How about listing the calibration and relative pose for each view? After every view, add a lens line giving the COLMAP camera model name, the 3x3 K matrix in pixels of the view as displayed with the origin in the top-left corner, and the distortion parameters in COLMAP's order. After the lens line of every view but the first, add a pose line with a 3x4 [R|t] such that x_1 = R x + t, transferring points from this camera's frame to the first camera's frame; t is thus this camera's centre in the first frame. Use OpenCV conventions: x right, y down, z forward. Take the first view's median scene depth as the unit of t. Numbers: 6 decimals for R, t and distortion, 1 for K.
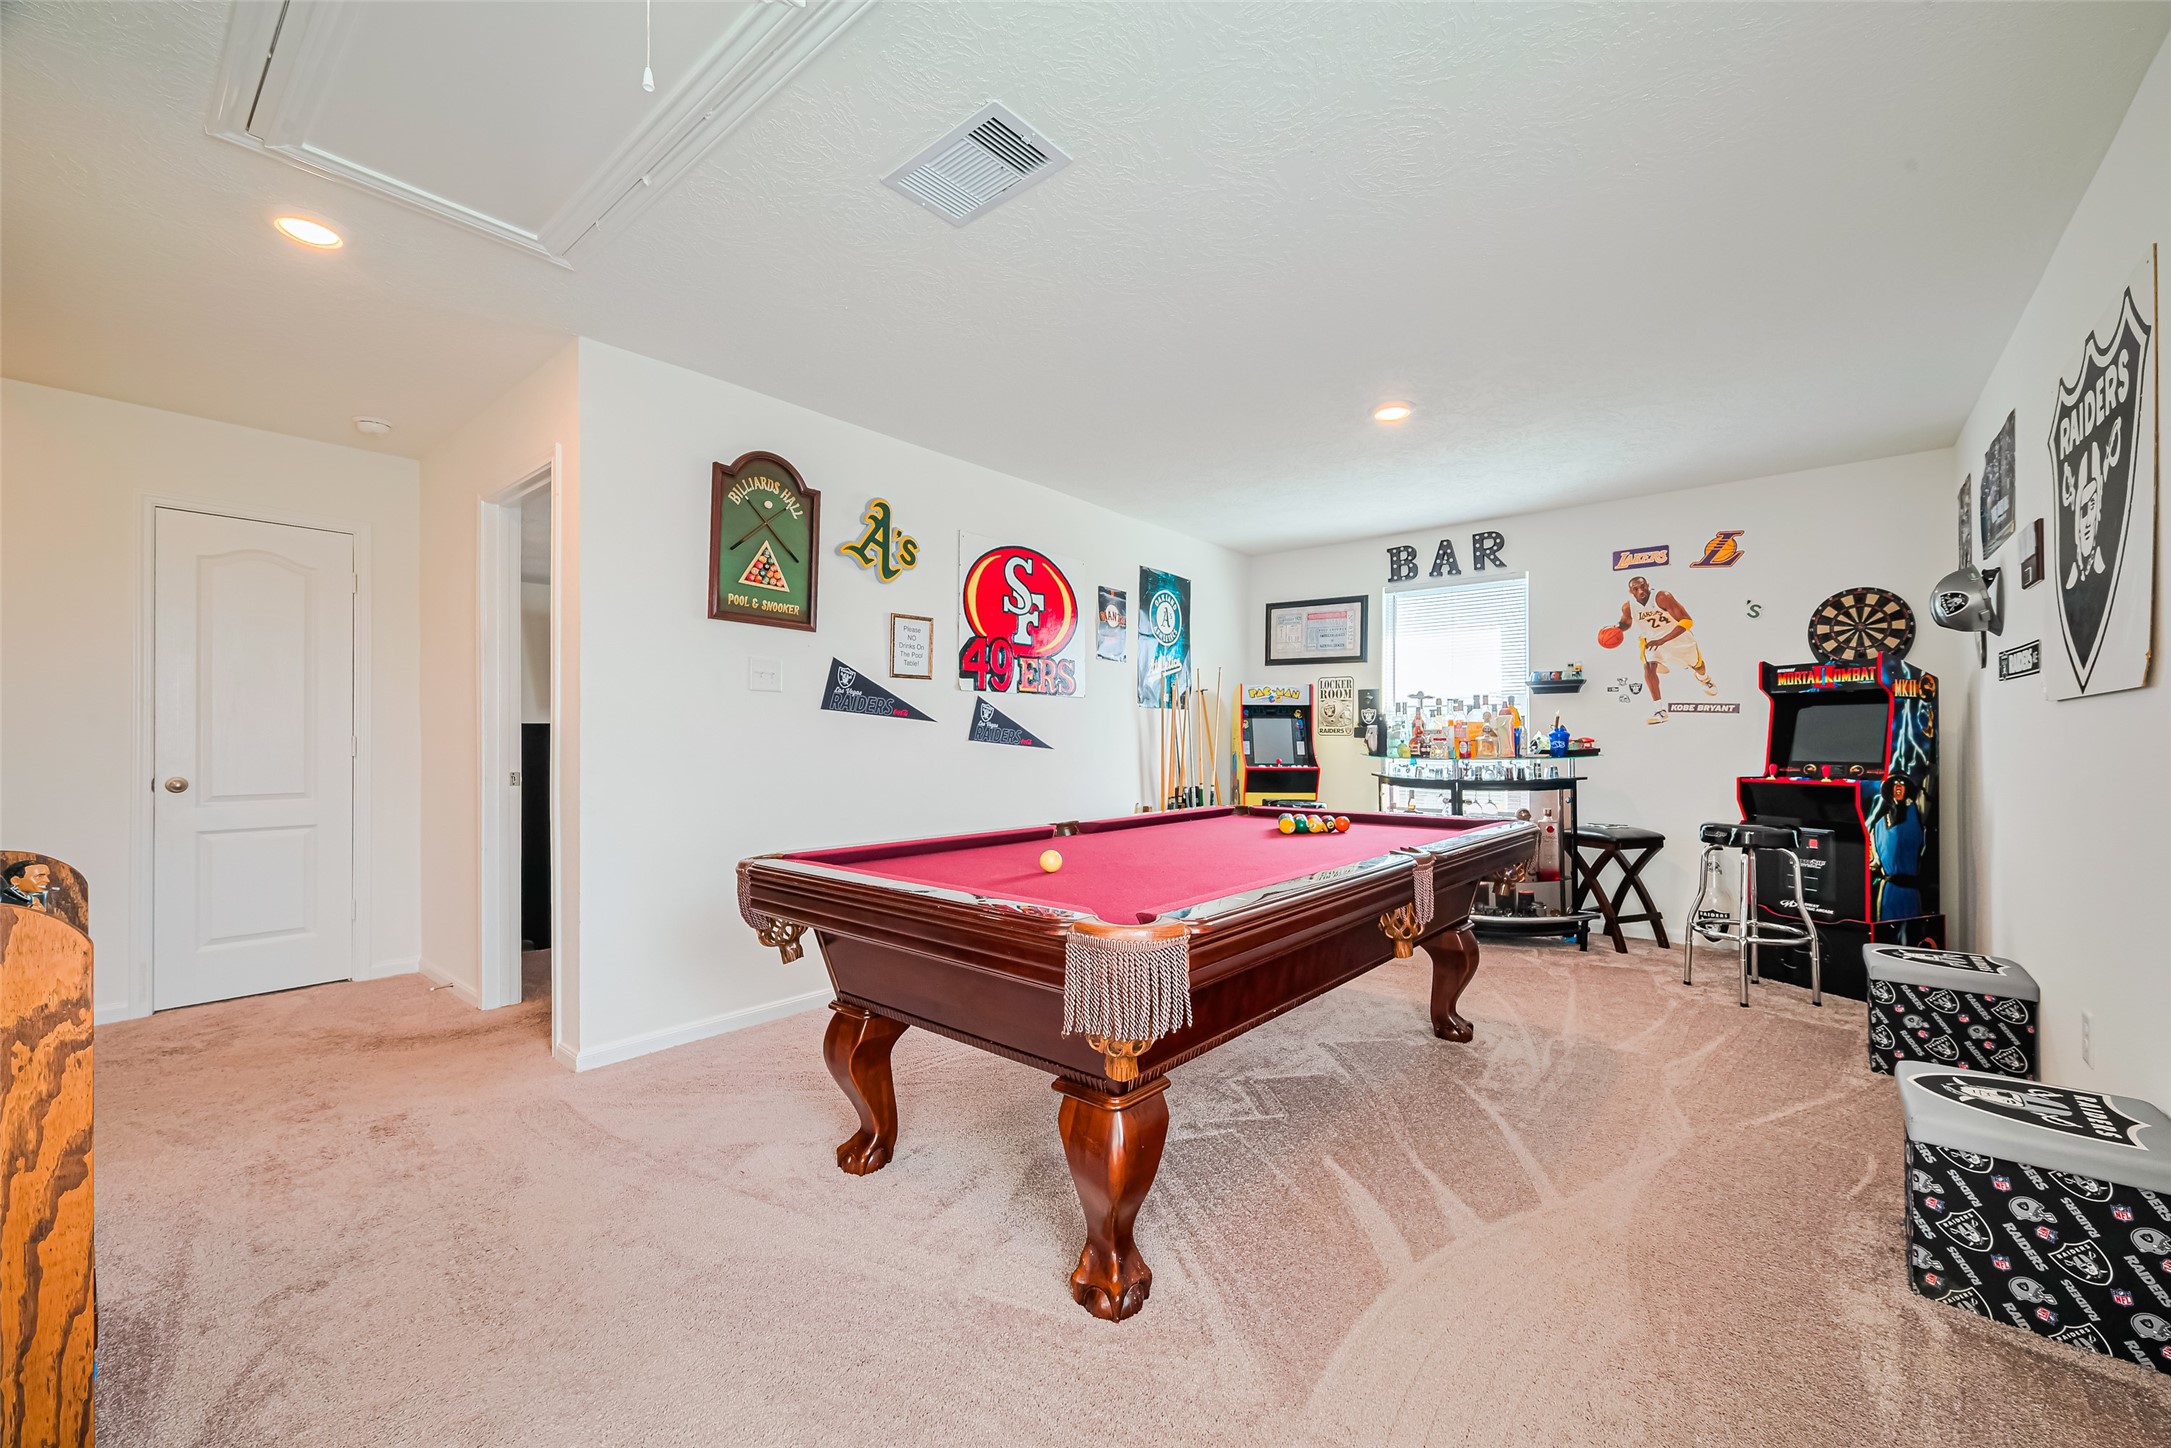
lens RADIAL K [[861.5, 0, 1094.9], [0, 861.5, 729.1], [0, 0, 1]] dist [-0.001489, -0.000069]
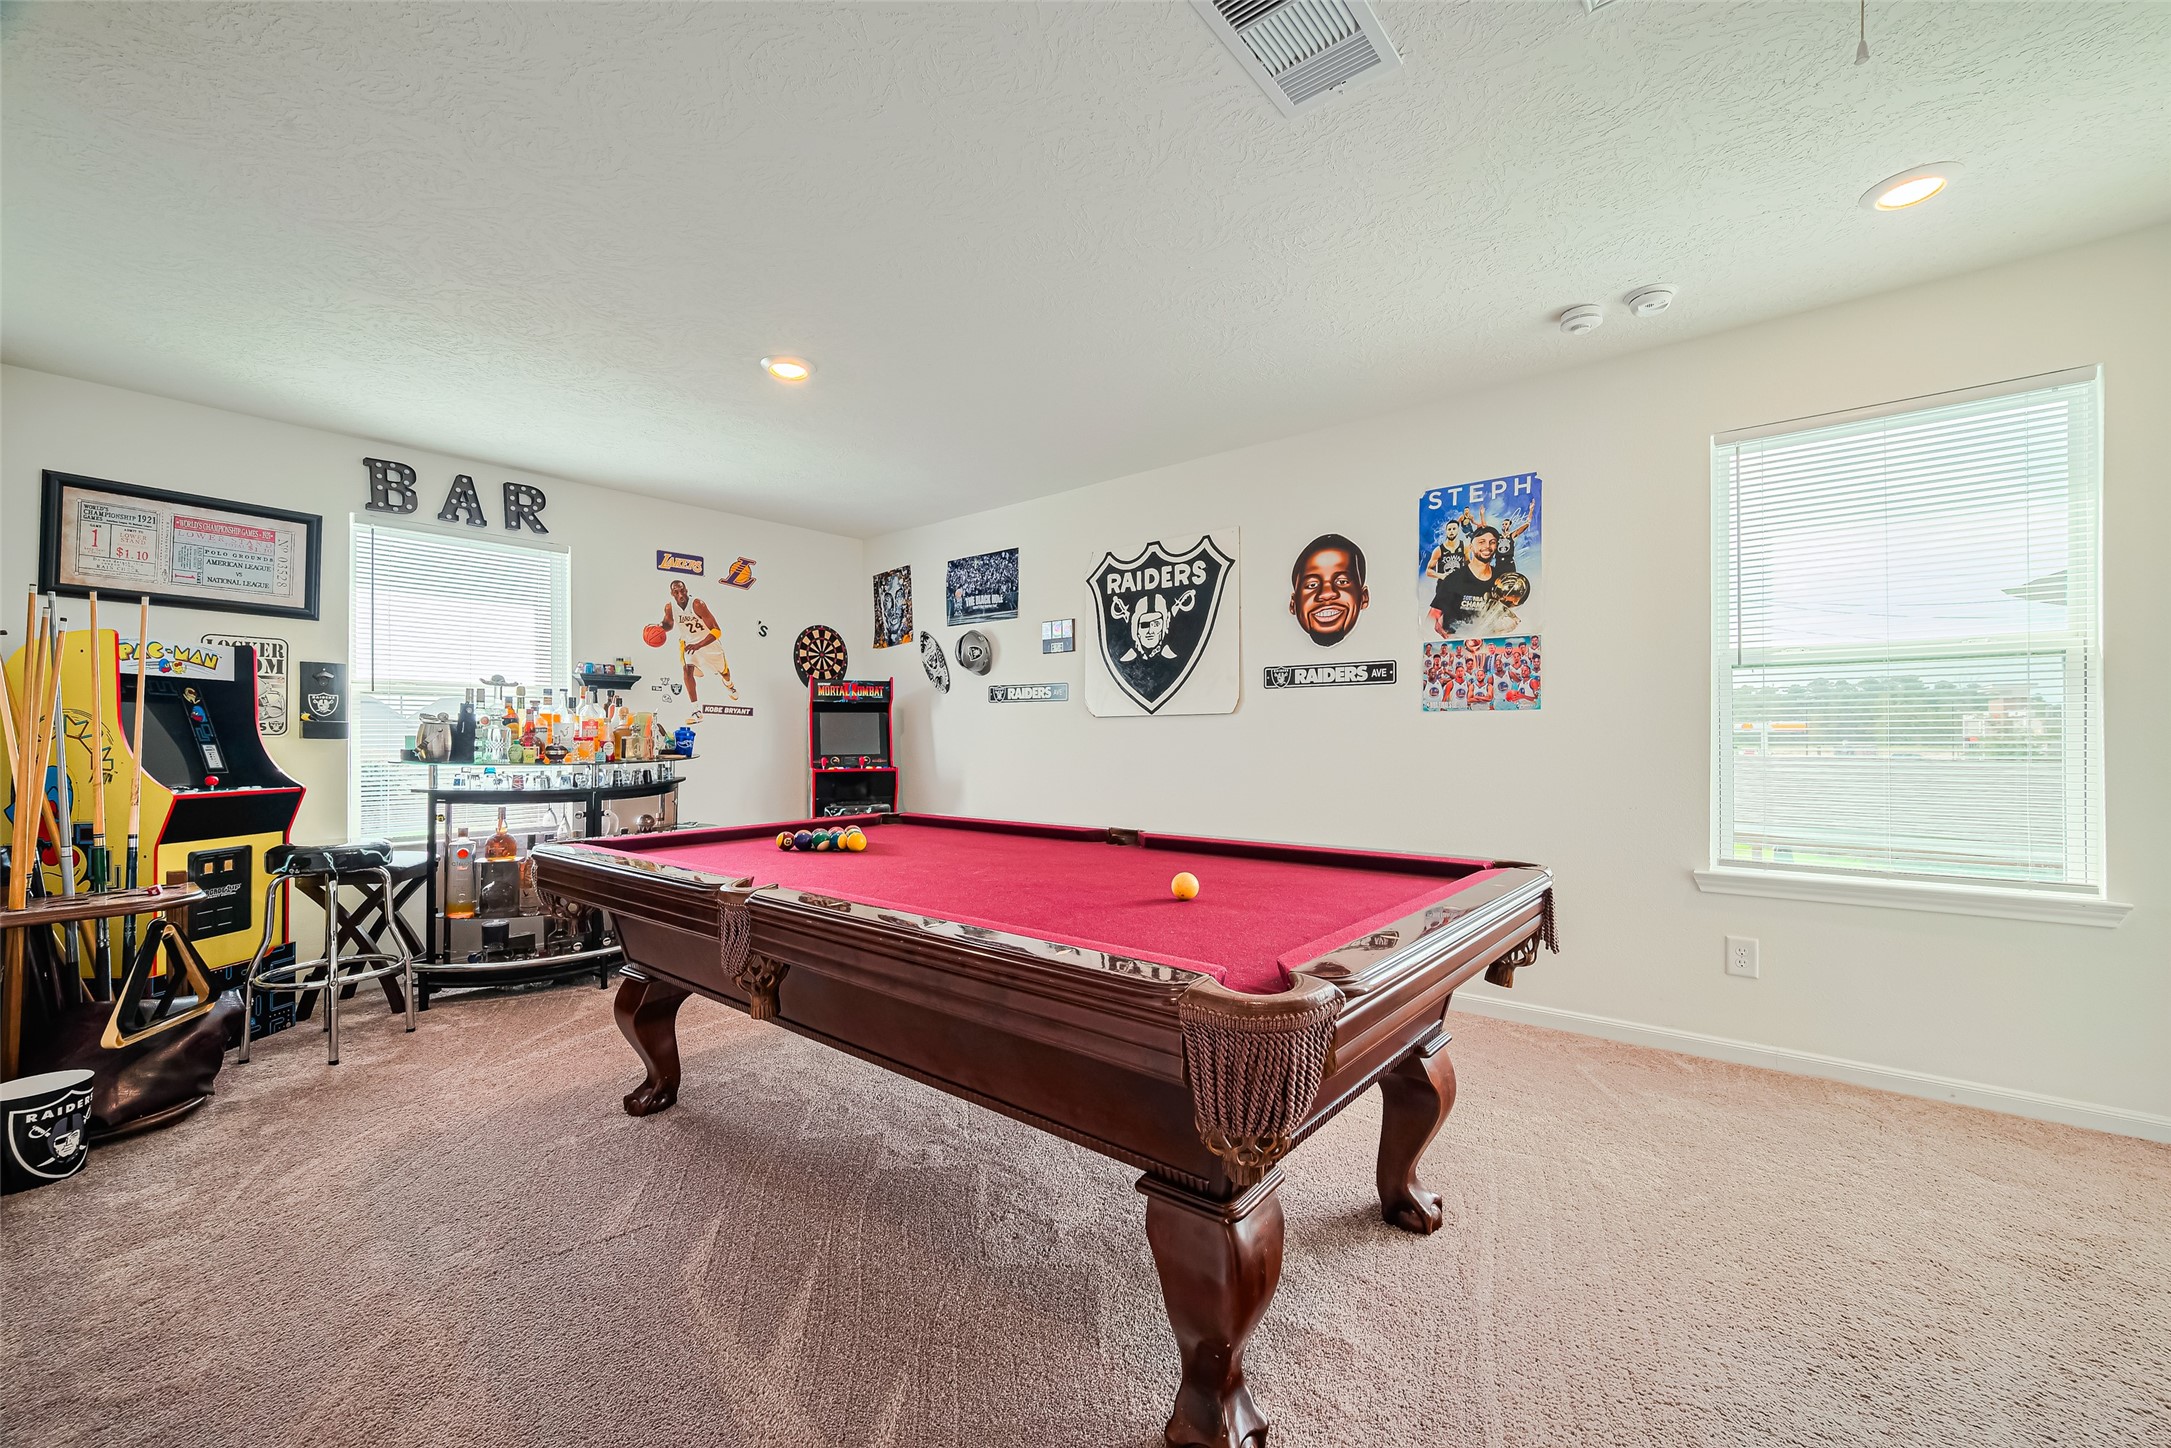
lens RADIAL K [[861.5, 0, 1093.7], [0, 861.5, 731.4], [0, 0, 1]] dist [-0.001489, -0.000069]
pose [[-0.019671, 0.006630, 0.999785, -0.411412], [-0.007099, 0.999952, -0.006771, 0.006678], [-0.999781, -0.007231, -0.019623, 0.530148]]
